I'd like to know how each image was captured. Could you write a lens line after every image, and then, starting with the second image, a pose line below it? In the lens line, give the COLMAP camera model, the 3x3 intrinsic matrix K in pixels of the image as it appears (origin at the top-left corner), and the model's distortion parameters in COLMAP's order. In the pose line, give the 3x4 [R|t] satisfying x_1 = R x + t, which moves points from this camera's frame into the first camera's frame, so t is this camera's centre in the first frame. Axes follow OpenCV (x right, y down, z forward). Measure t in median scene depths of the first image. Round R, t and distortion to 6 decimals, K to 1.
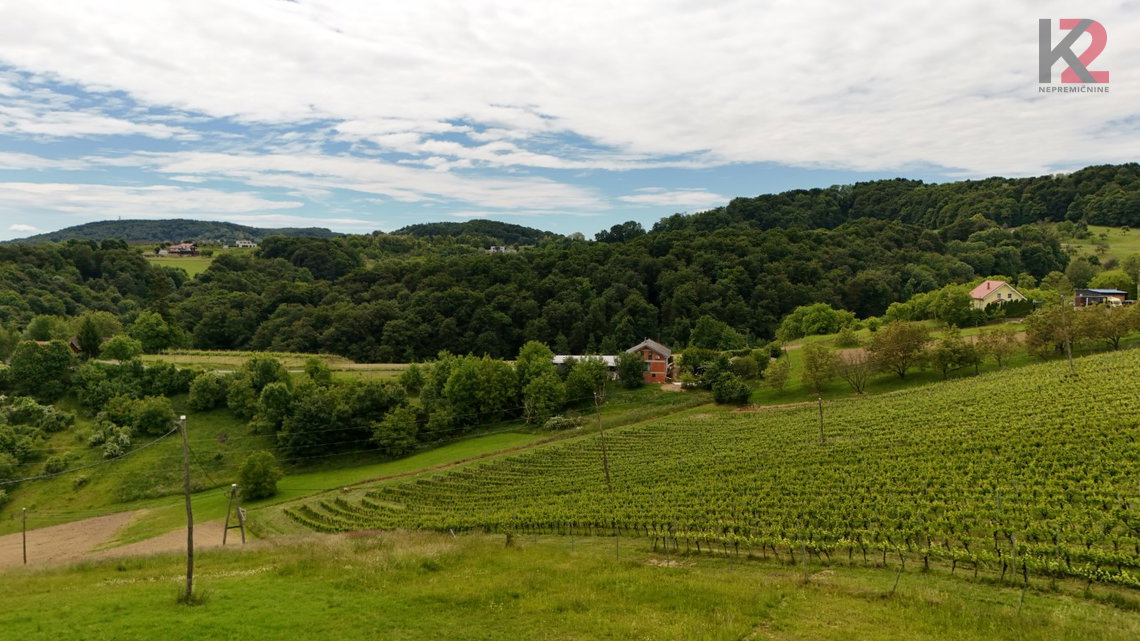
lens RADIAL K [[835.8, 0, 570.3], [0, 835.8, 321.1], [0, 0, 1]] dist [0.090956, -0.097314]
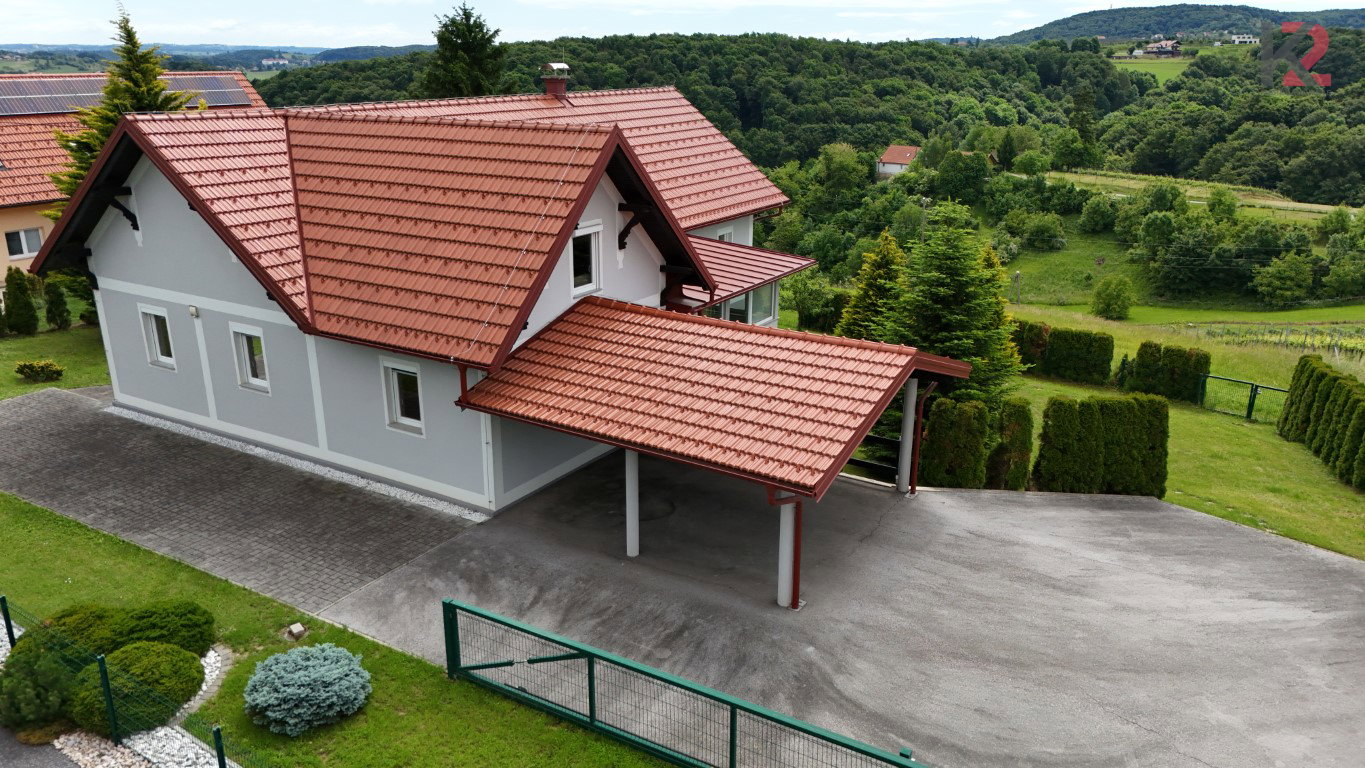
lens RADIAL K [[1005.3, 0, 684.7], [0, 1005.3, 385.1], [0, 0, 1]] dist [0.067448, -0.063350]
pose [[0.650434, 0.231930, -0.723287, 0.080381], [-0.054173, 0.963981, 0.260395, -0.003444], [0.757628, -0.130187, 0.639571, -0.076013]]
